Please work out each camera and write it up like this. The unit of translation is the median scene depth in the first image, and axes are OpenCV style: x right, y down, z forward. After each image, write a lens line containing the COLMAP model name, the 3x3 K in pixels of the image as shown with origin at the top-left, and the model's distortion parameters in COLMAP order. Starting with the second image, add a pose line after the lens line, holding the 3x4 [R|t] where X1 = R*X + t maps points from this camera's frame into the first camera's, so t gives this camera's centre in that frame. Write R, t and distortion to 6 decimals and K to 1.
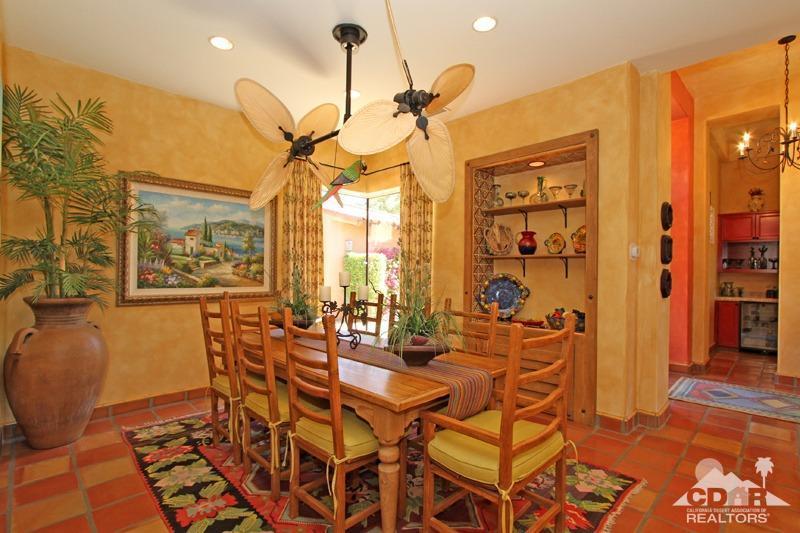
lens RADIAL K [[385.8, 0, 399.9], [0, 385.8, 269.2], [0, 0, 1]] dist [-0.002500, -0.000333]
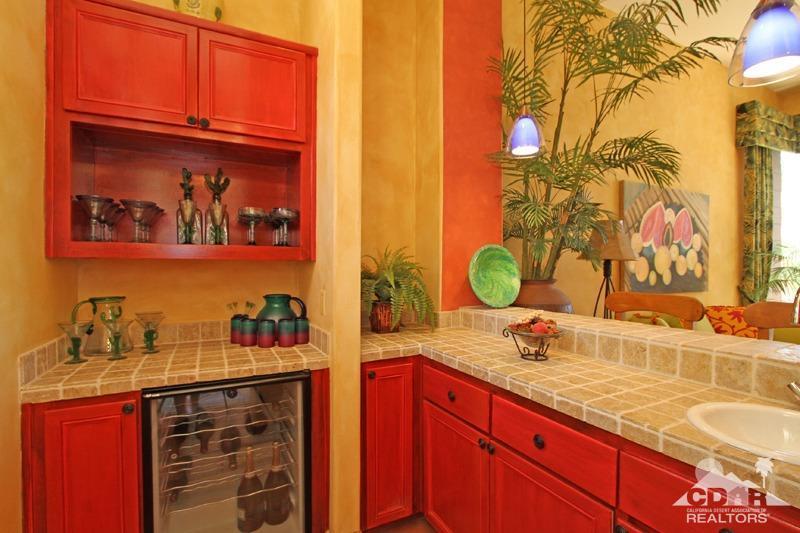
lens RADIAL K [[383.7, 0, 399.3], [0, 383.7, 269.9], [0, 0, 1]] dist [-0.006508, -0.000367]
pose [[0.315982, -0.010718, 0.948705, 0.691355], [0.005736, 0.999939, 0.009386, 0.014604], [-0.948748, 0.002476, 0.316025, 0.757444]]
